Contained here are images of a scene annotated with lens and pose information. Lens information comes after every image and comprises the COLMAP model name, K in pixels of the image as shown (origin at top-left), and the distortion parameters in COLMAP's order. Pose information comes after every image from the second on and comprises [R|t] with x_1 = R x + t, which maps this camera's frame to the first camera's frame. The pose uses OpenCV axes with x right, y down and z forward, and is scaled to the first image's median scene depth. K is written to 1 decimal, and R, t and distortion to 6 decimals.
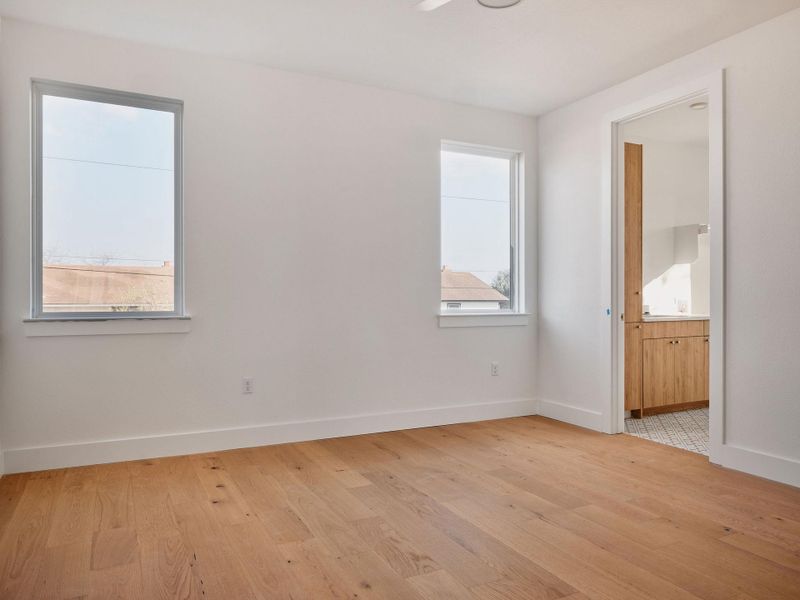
lens RADIAL K [[593.8, 0, 401.1], [0, 593.8, 299.6], [0, 0, 1]] dist [-0.003047, -0.001224]
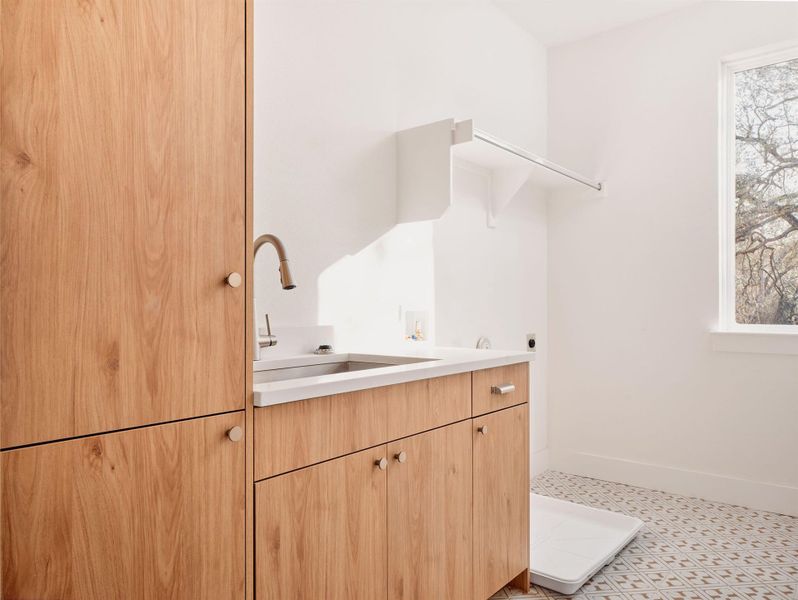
lens RADIAL K [[545.7, 0, 399.4], [0, 545.7, 302.6], [0, 0, 1]] dist [0.002750, 0.000458]
pose [[0.918284, 0.004961, 0.395891, 0.358489], [-0.000708, 0.999940, -0.010888, -0.001207], [-0.395921, 0.009718, 0.918233, 0.748922]]
